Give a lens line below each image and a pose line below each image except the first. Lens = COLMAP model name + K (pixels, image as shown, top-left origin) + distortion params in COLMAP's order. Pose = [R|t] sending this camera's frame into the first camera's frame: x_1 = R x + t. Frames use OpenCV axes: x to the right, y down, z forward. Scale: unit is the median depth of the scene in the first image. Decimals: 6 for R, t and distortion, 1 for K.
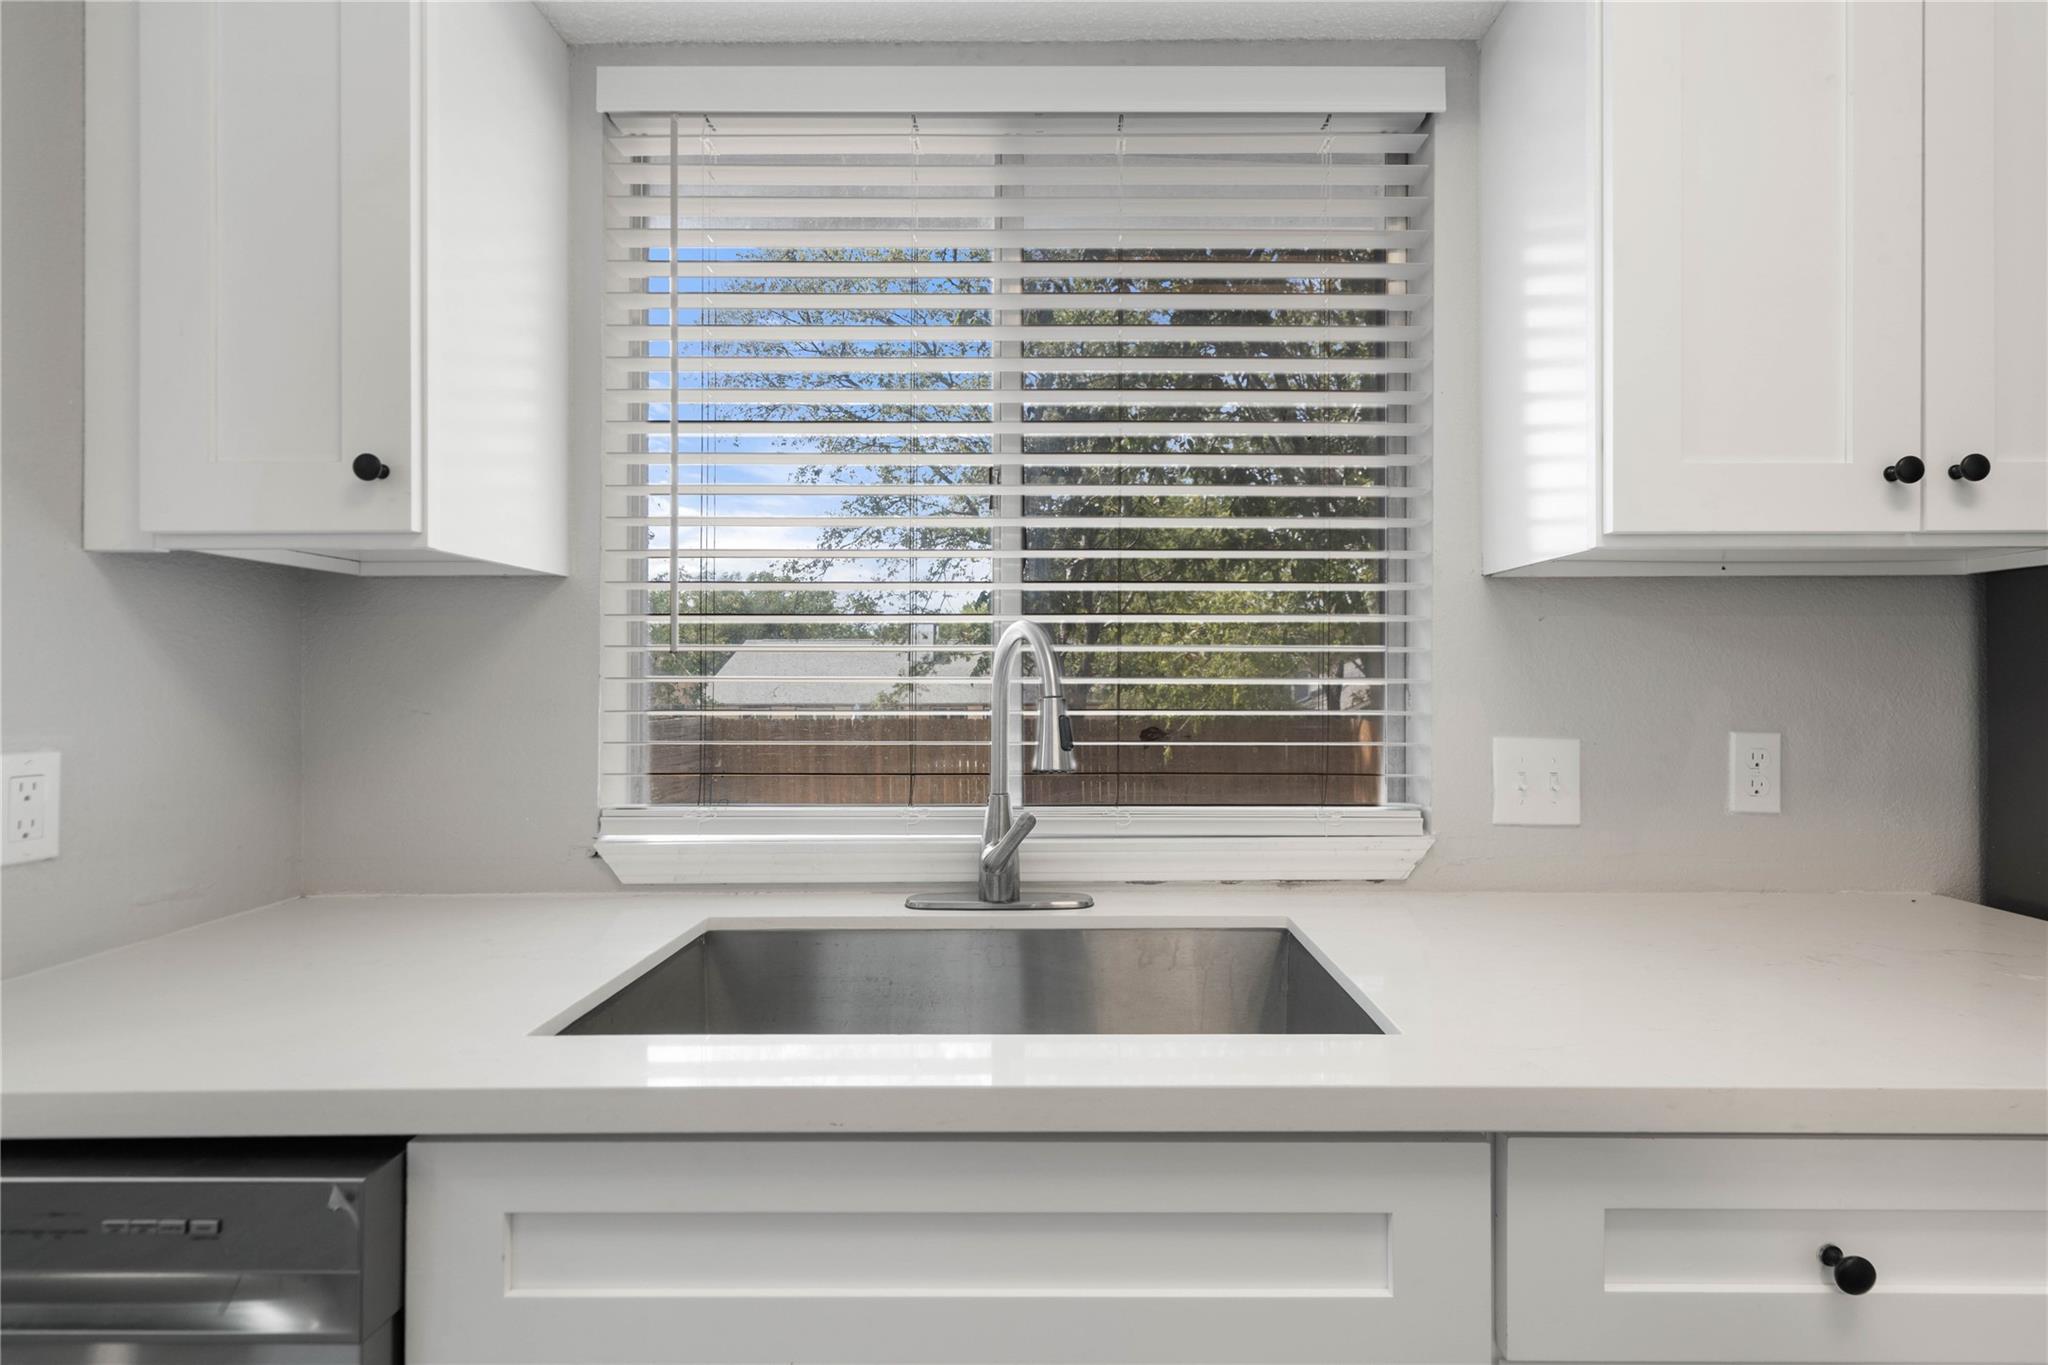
lens RADIAL K [[942.7, 0, 1077.4], [0, 942.7, 681.9], [0, 0, 1]] dist [-0.000566, 0.000002]
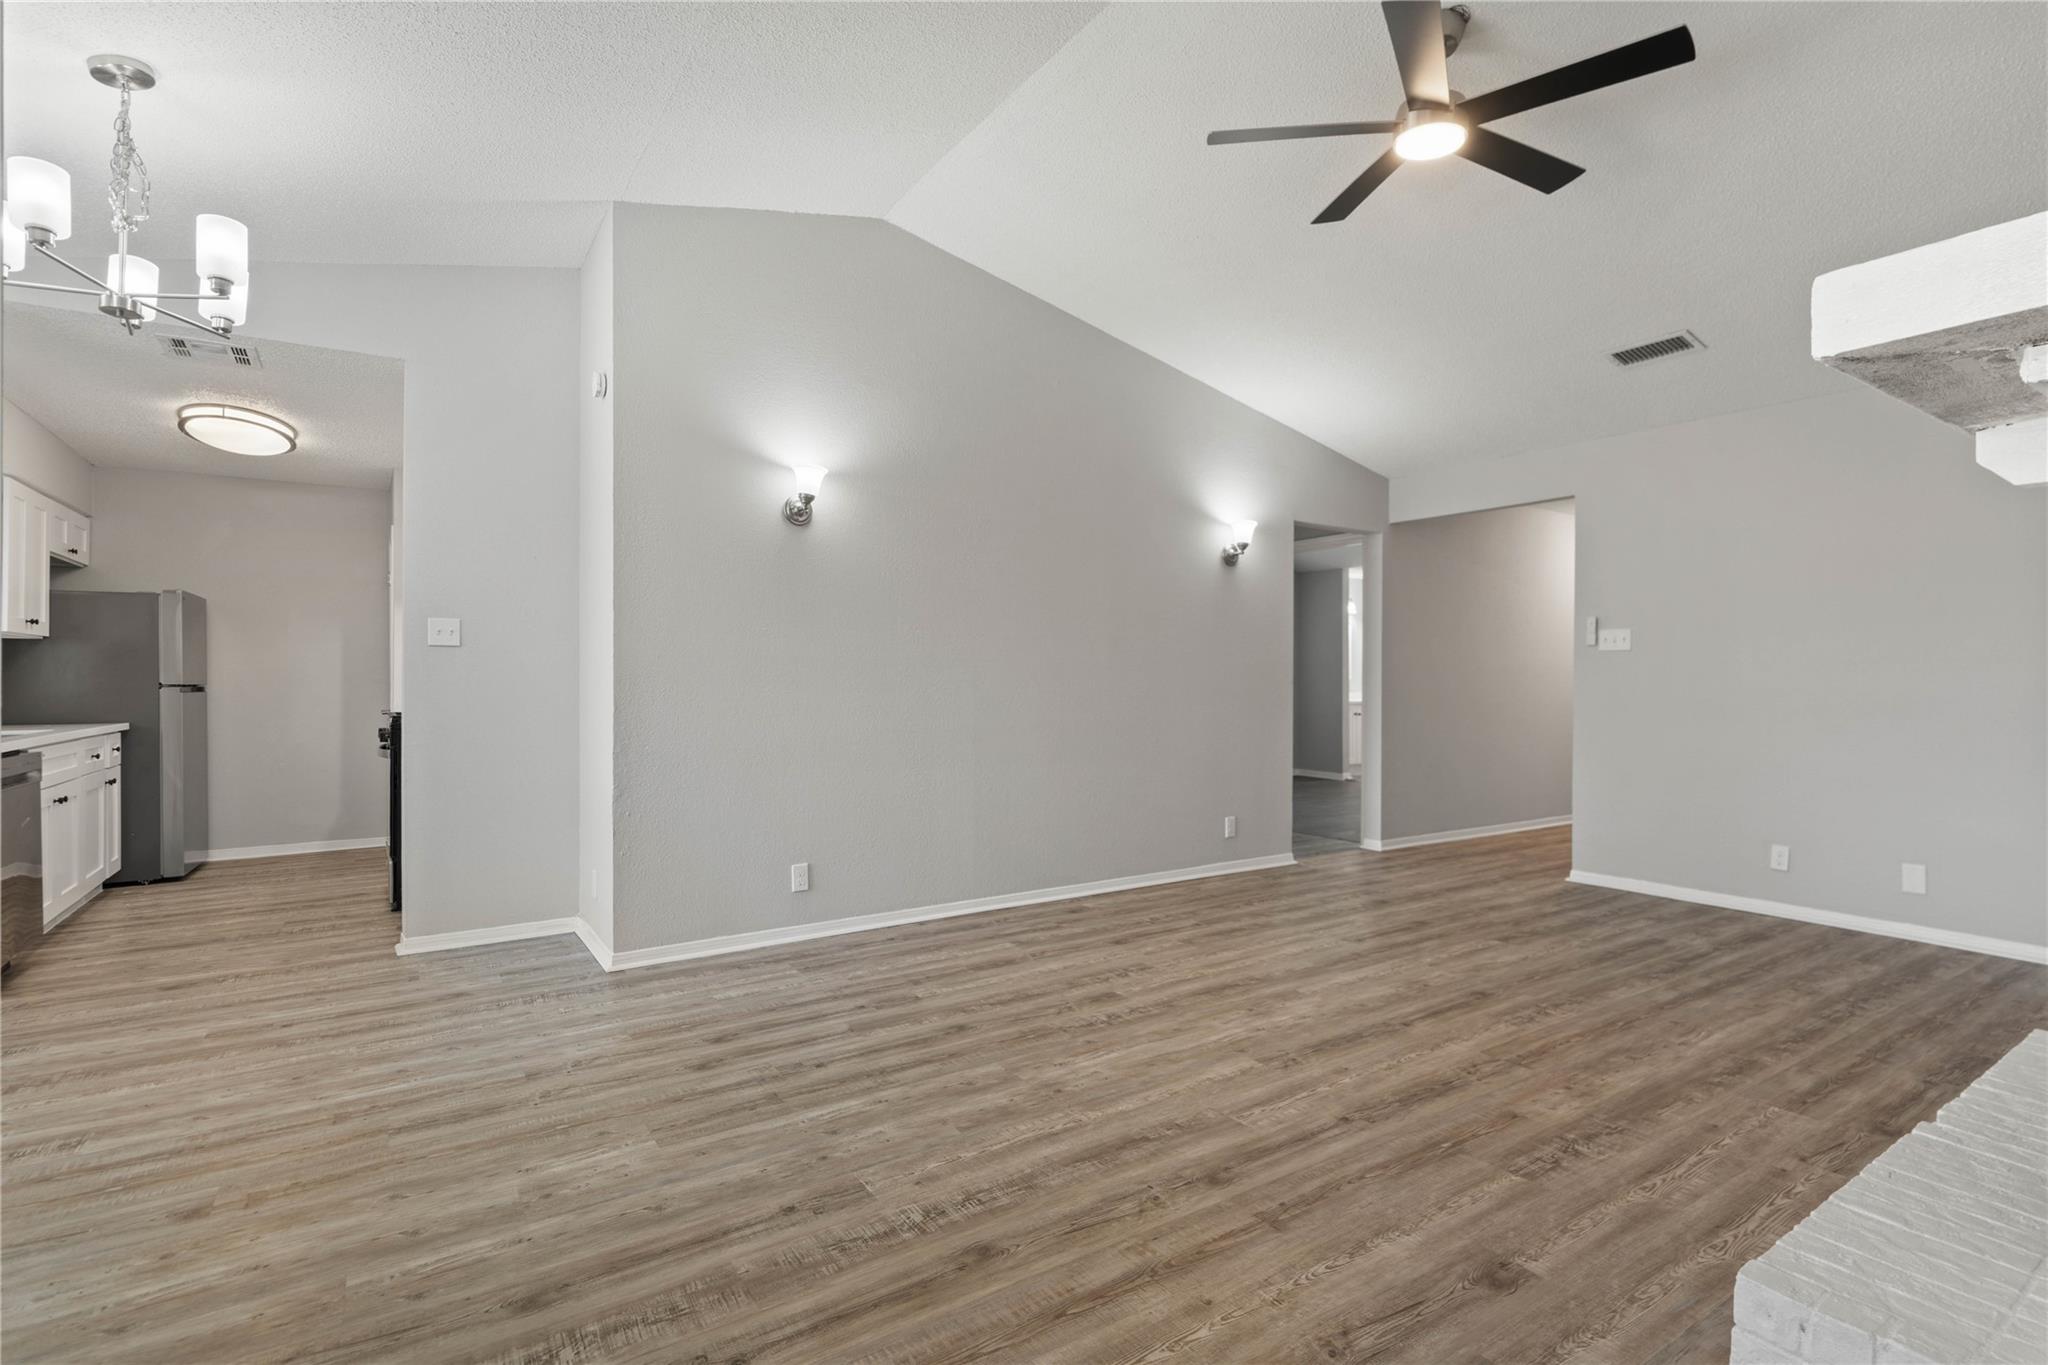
lens RADIAL K [[971.2, 0, 1024.0], [0, 971.2, 682.5], [0, 0, 1]] dist [0.000476, 0.000281]
pose [[-0.550834, 0.004202, 0.834604, -4.461554], [0.003673, 0.999990, -0.002611, 0.084059], [-0.834607, 0.001627, -0.550843, -0.346752]]
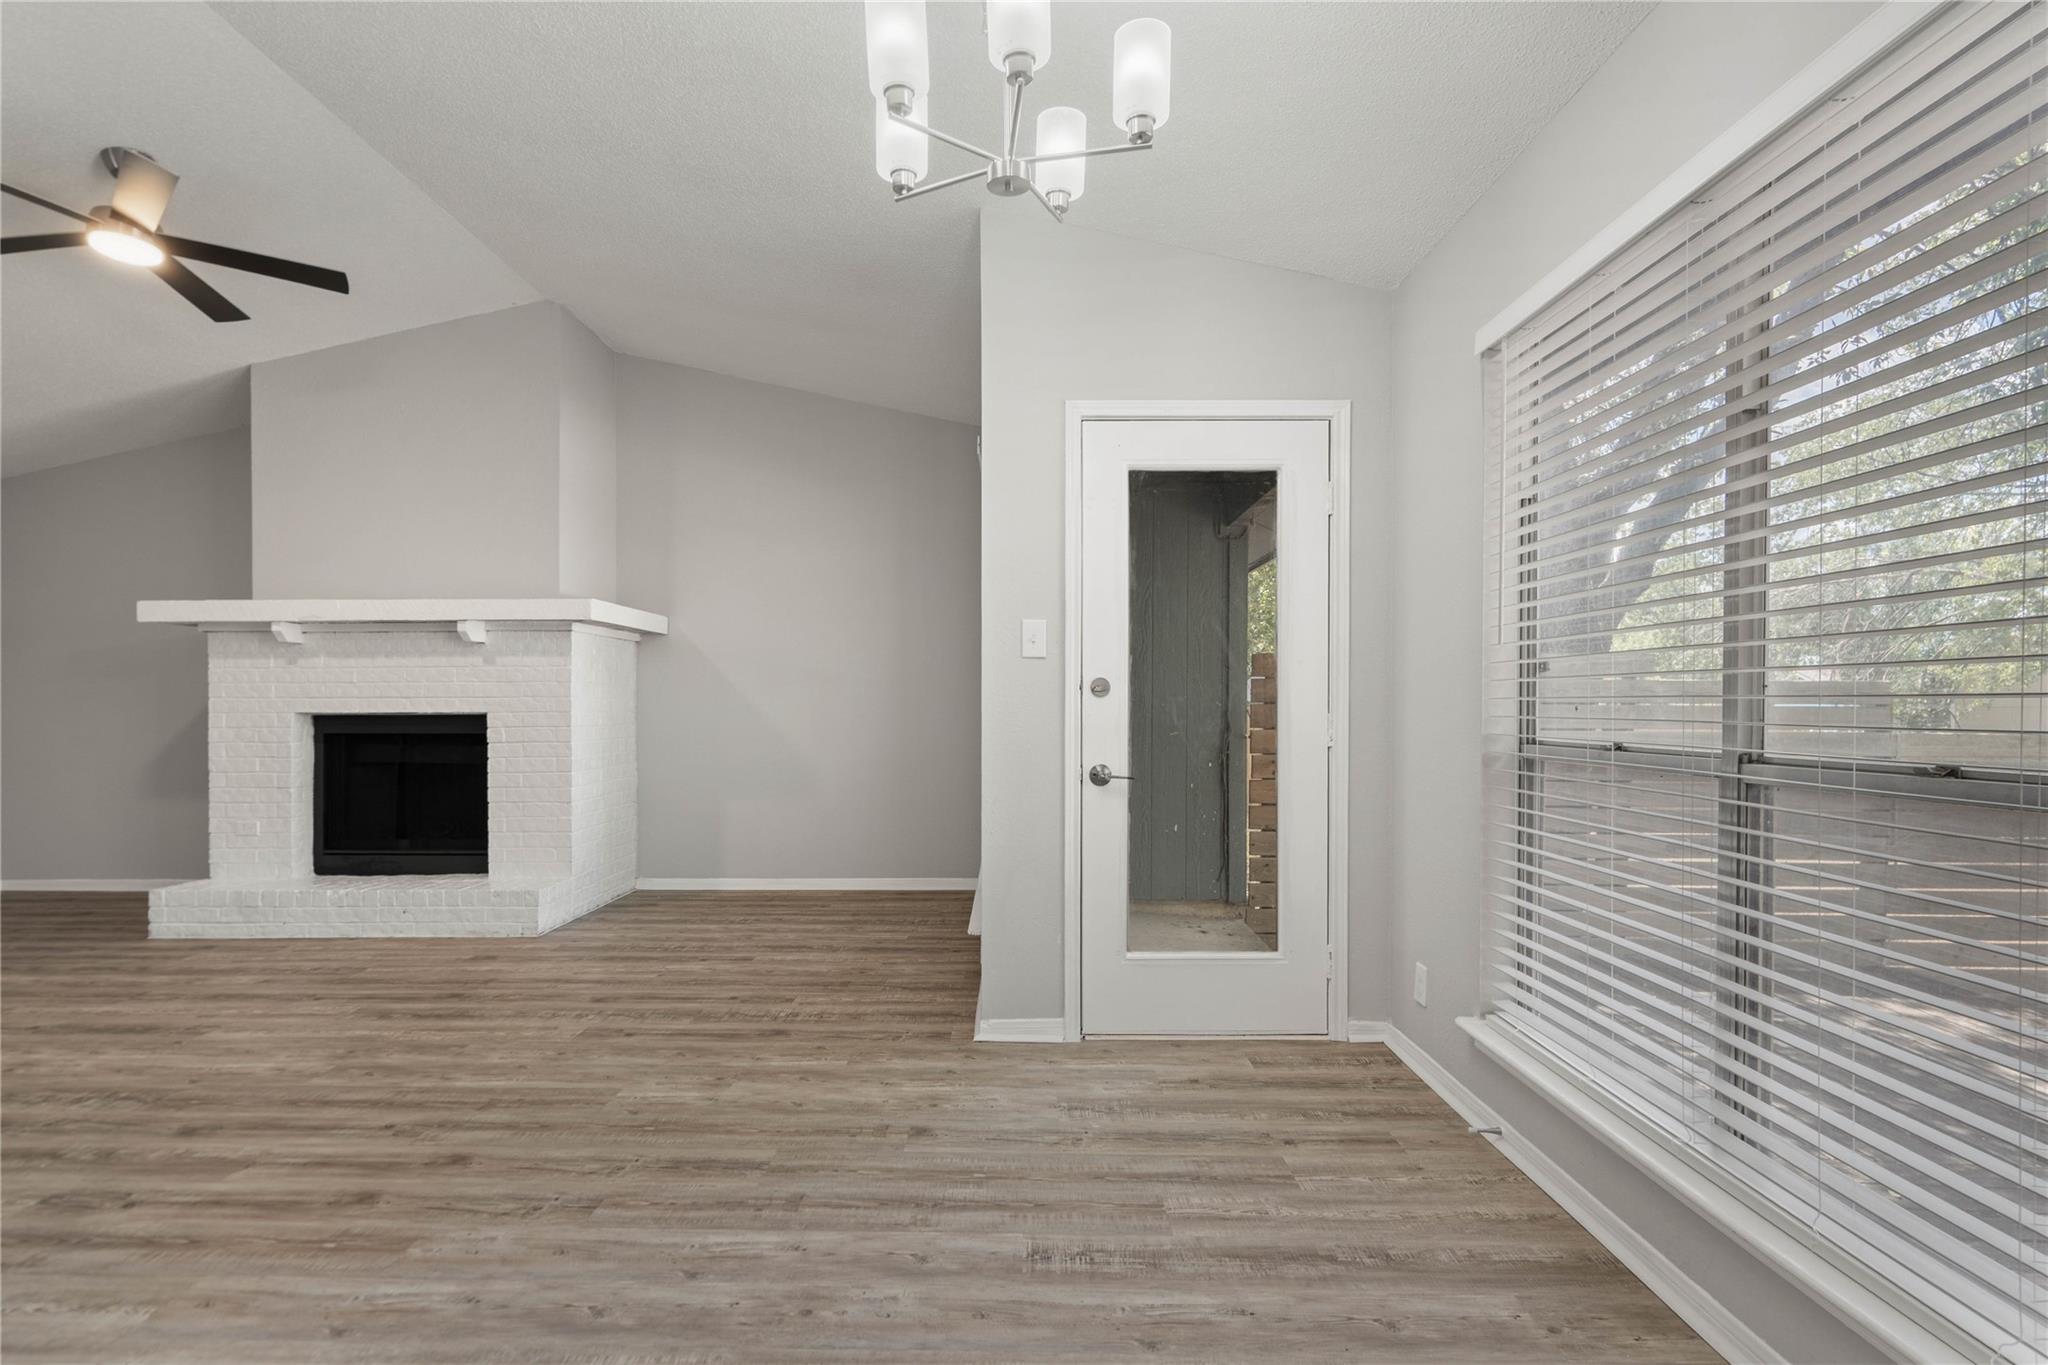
lens RADIAL K [[966.4, 0, 1012.7], [0, 966.4, 710.8], [0, 0, 1]] dist [-0.002530, 0.000409]
pose [[-0.009785, 0.010200, -0.999900, -0.598704], [-0.002108, 0.999946, 0.010221, 0.073426], [0.999950, 0.002207, -0.009763, 0.098301]]
